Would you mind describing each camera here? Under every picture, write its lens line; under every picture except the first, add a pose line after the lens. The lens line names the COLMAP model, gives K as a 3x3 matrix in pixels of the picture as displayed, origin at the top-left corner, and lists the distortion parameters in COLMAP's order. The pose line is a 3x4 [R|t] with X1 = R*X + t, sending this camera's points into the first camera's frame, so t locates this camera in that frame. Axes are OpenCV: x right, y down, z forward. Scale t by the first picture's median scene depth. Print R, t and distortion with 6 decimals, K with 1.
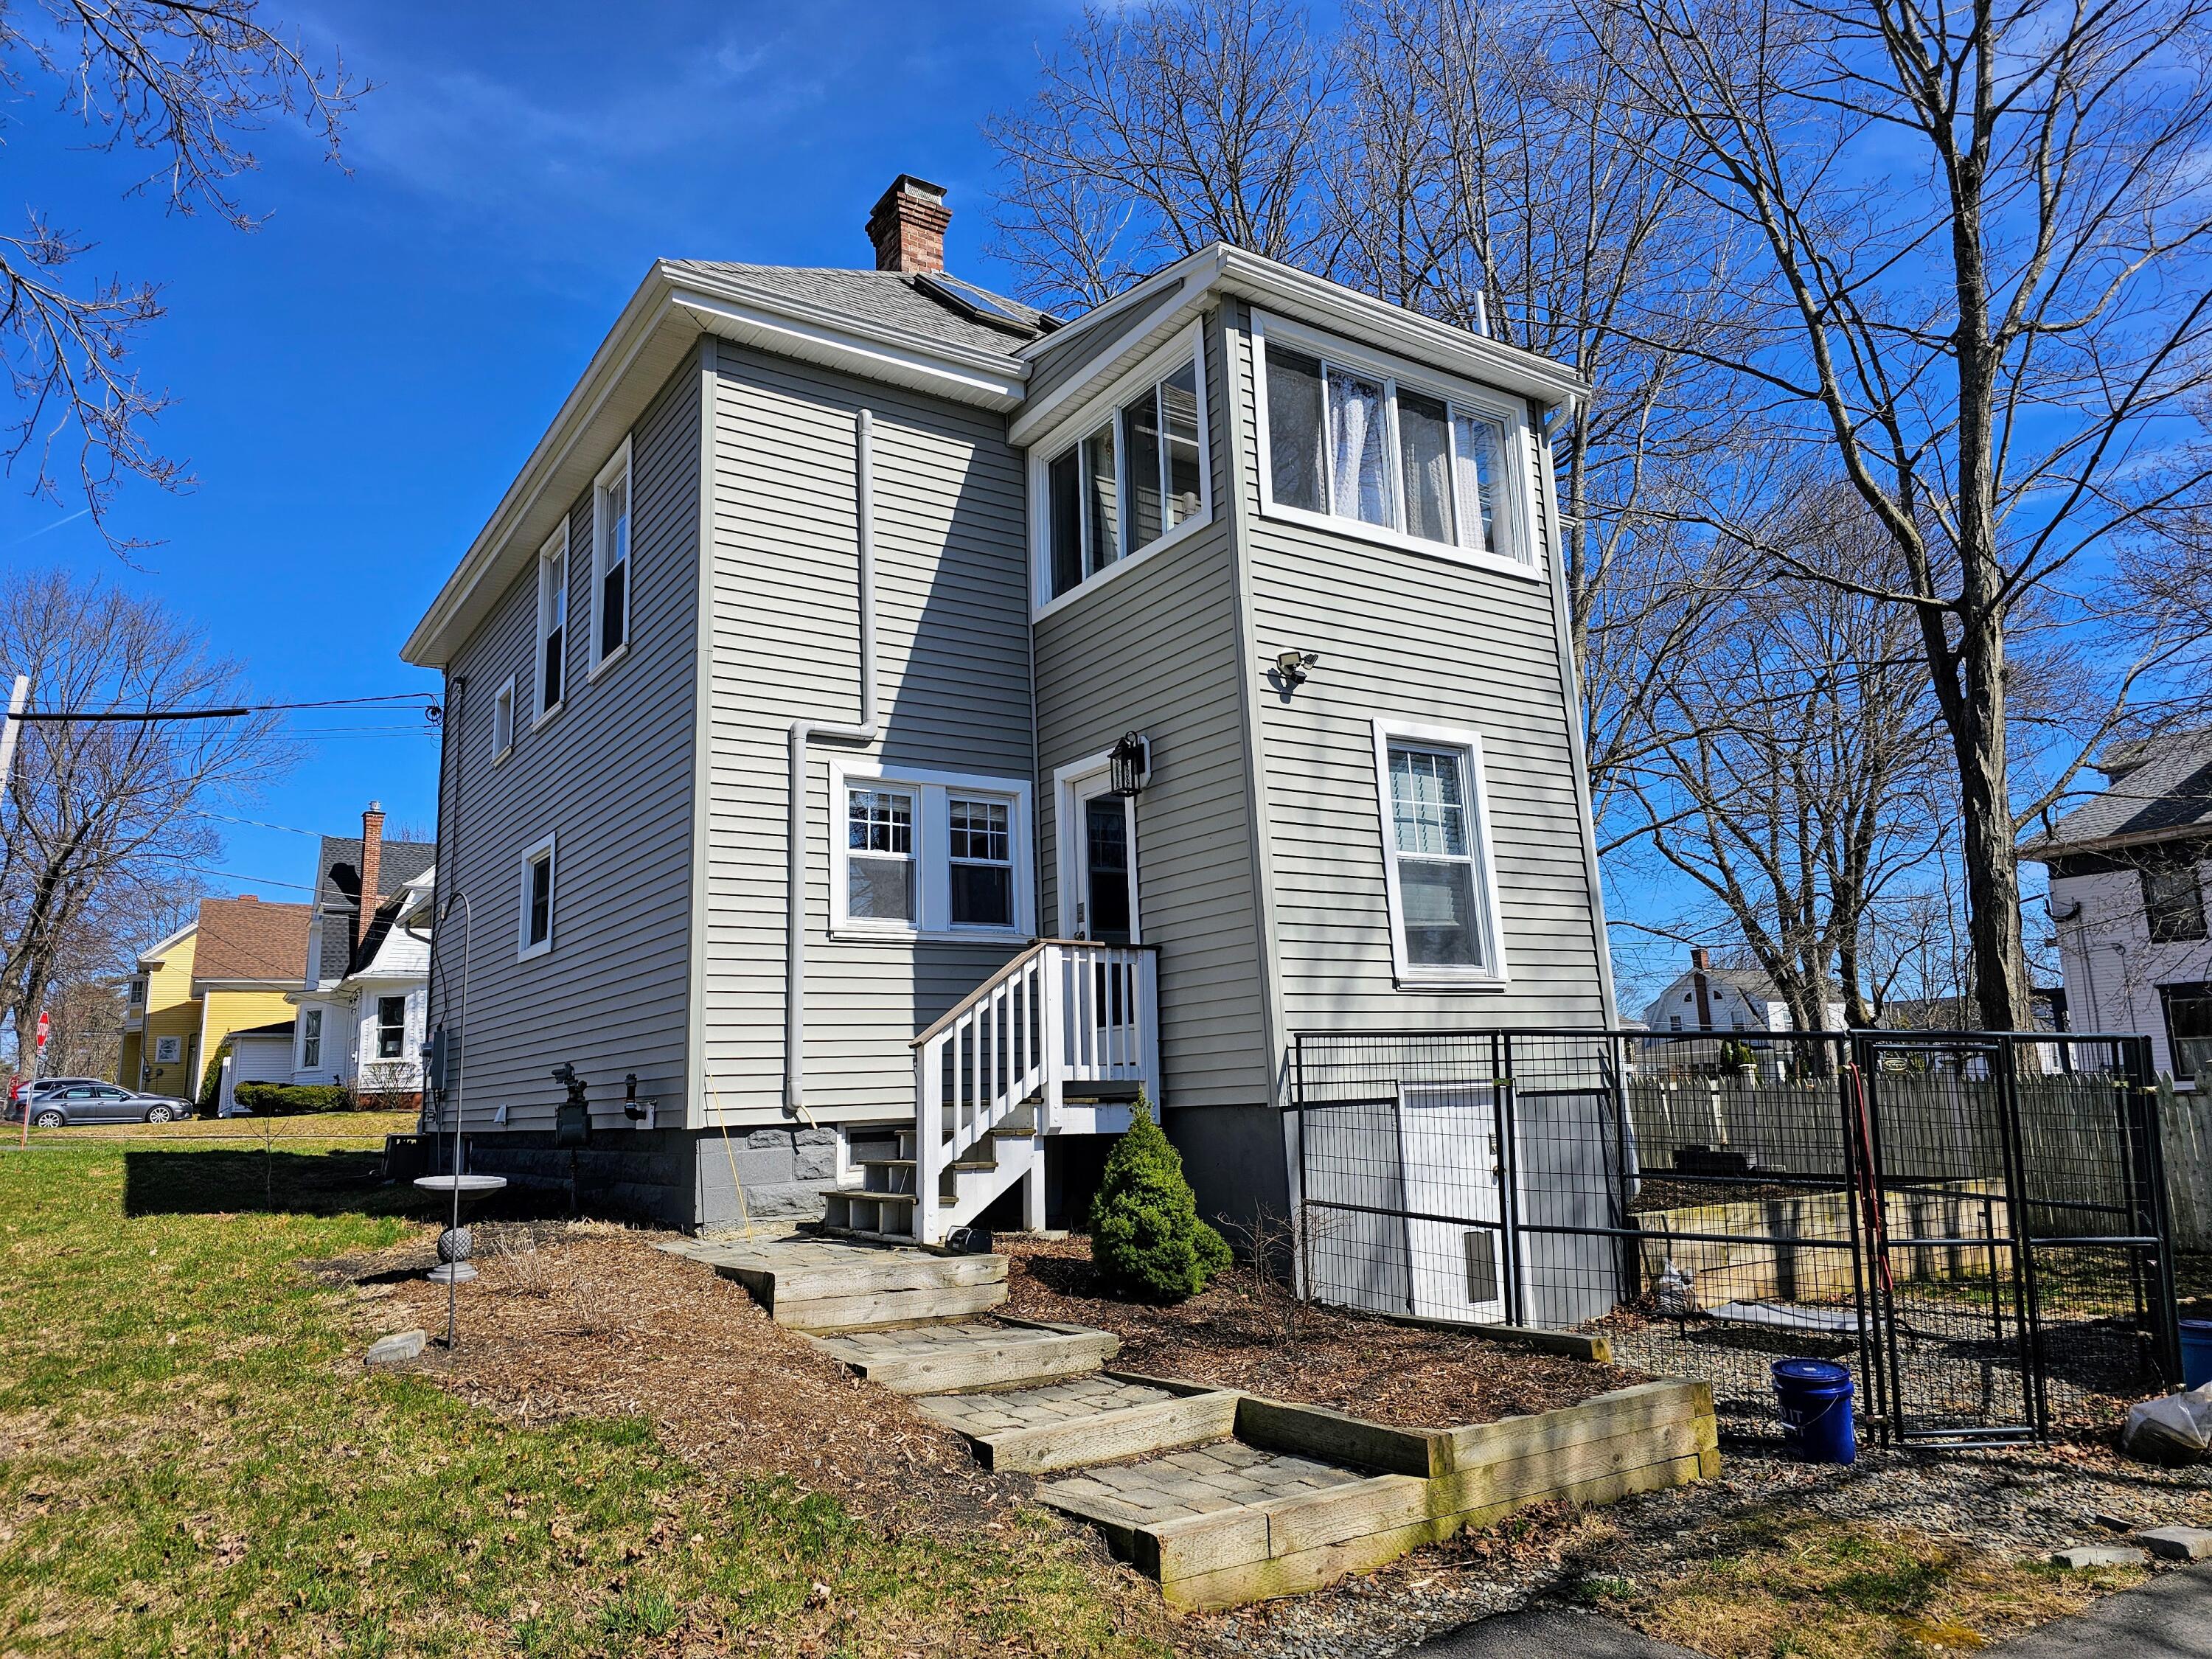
lens RADIAL K [[1496.5, 0, 1087.4], [0, 1496.5, 819.3], [0, 0, 1]] dist [0.019573, -0.027333]
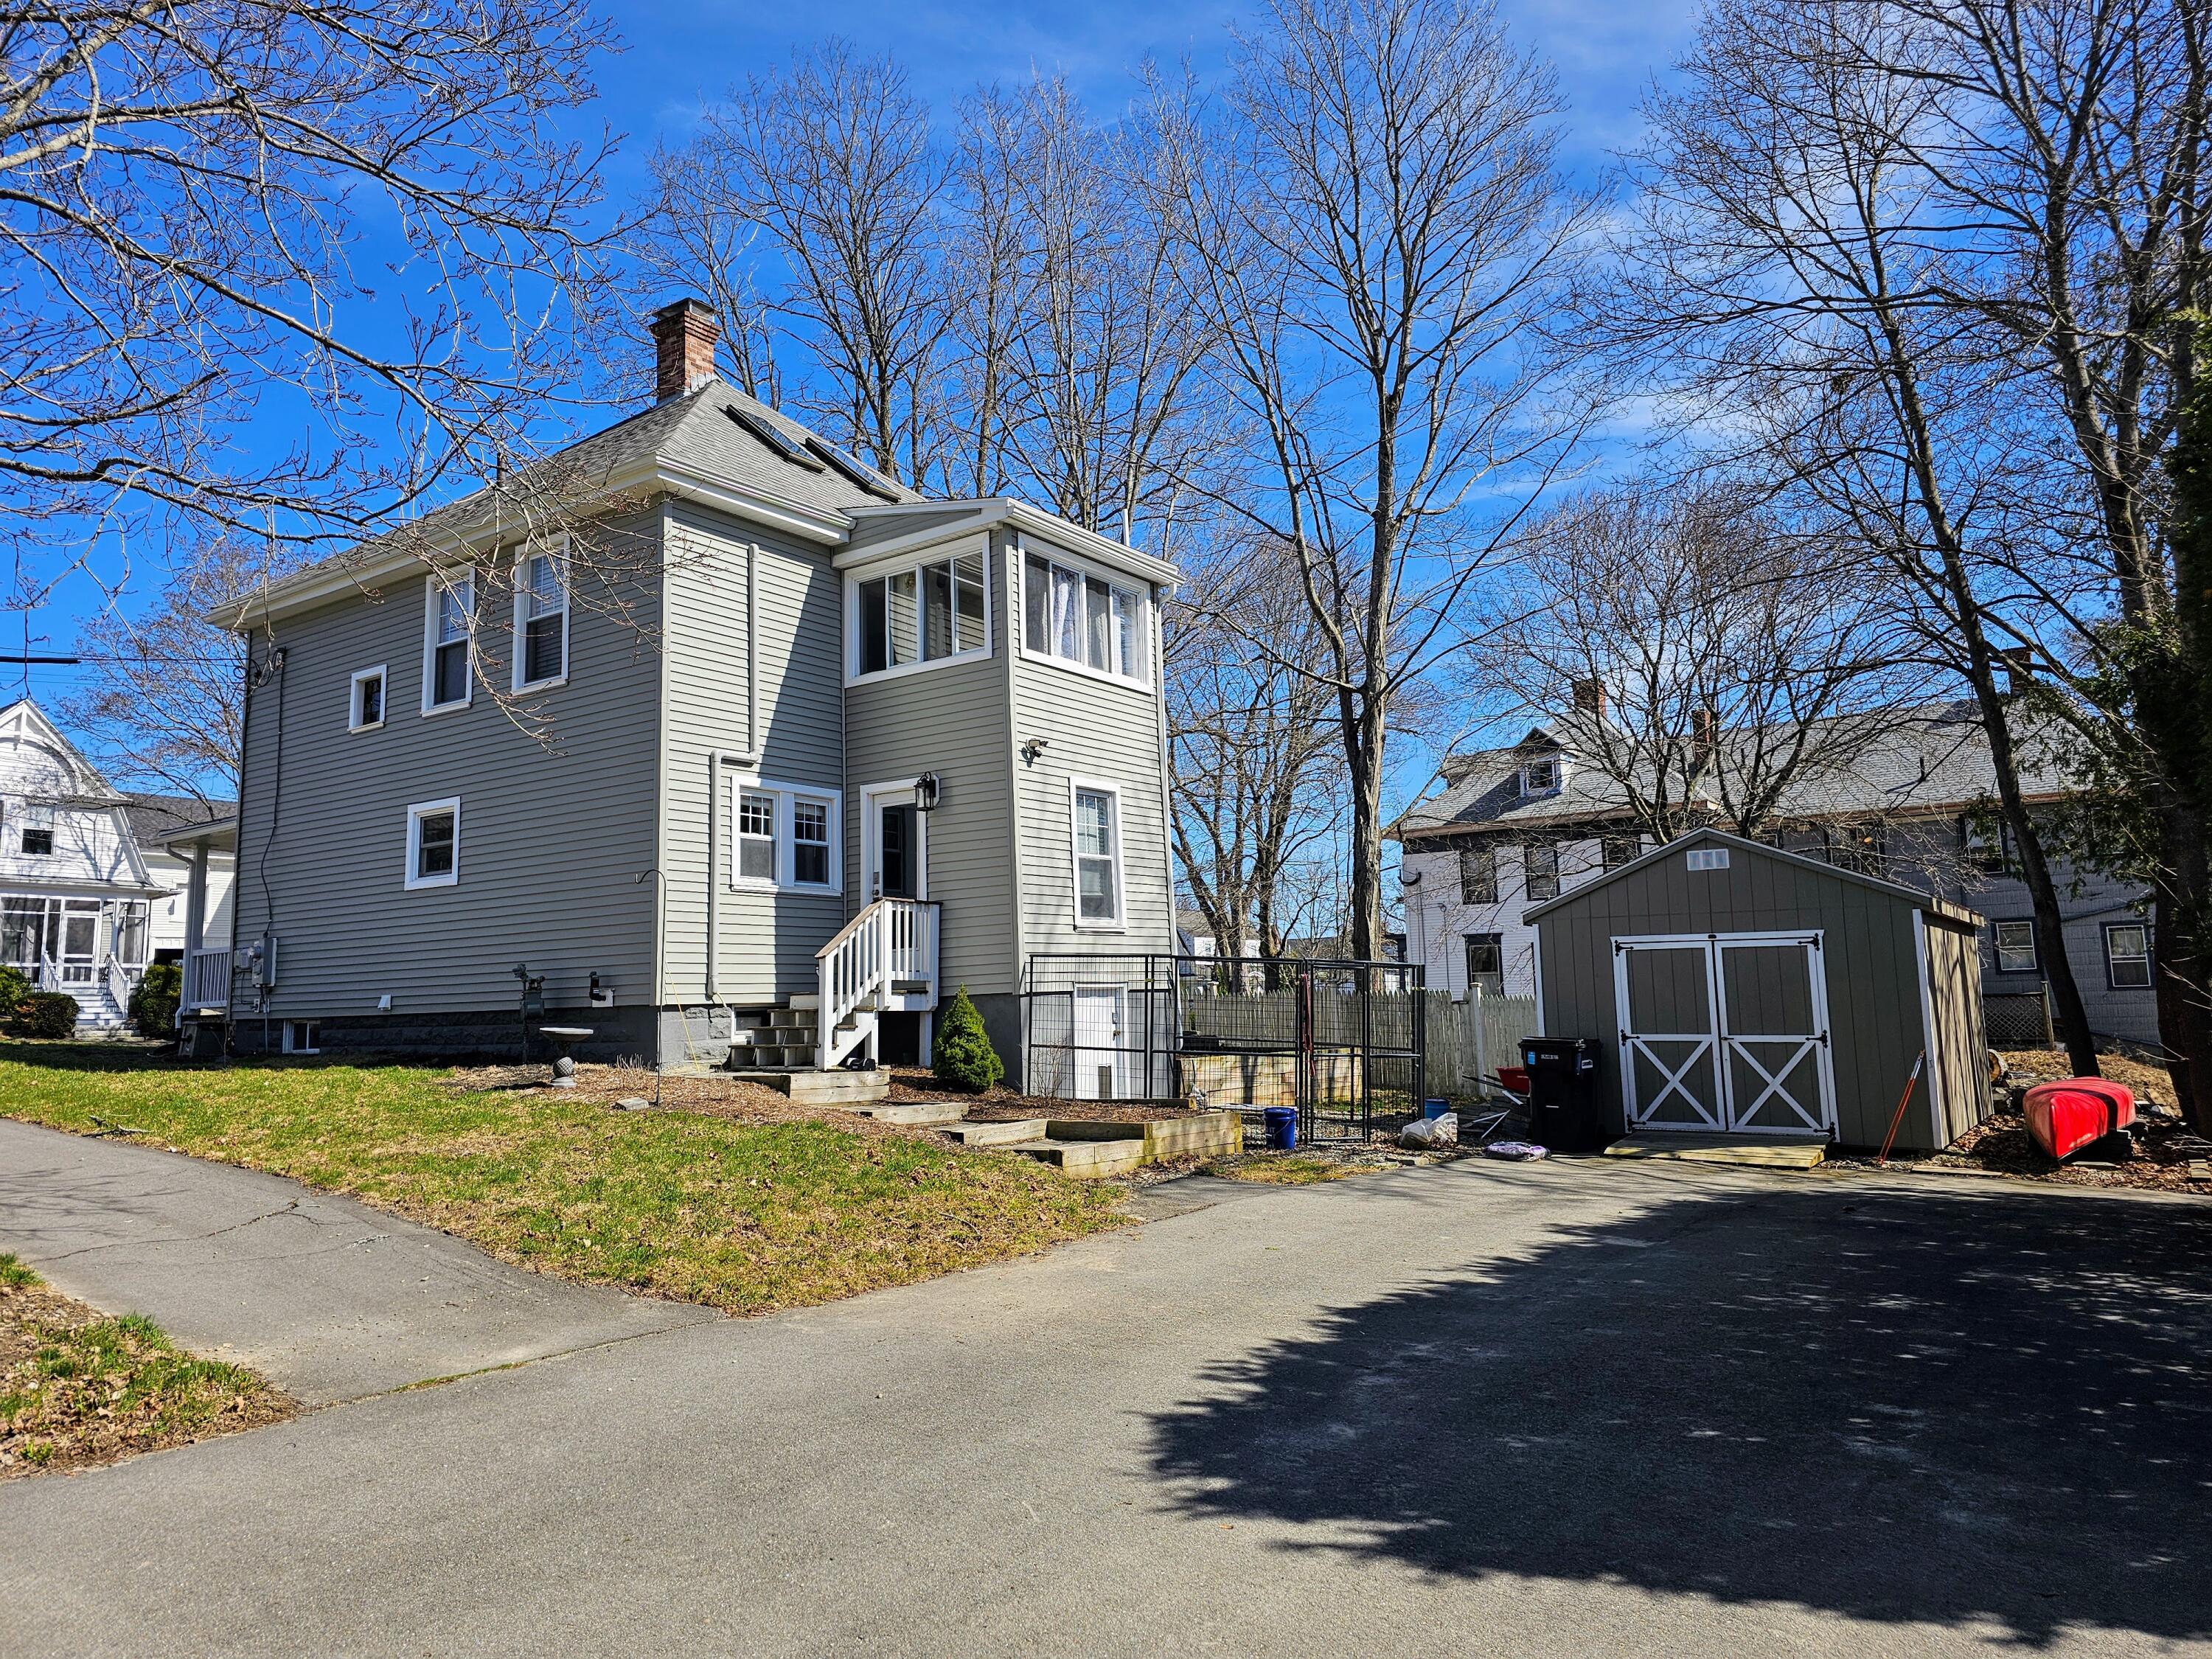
lens RADIAL K [[1496.5, 0, 1117.8], [0, 1496.5, 825.6], [0, 0, 1]] dist [0.019573, -0.027333]
pose [[0.928038, 0.052685, 0.368742, -0.363221], [-0.072272, 0.996603, 0.039499, -0.076093], [-0.365408, -0.063306, 0.928692, -0.590599]]
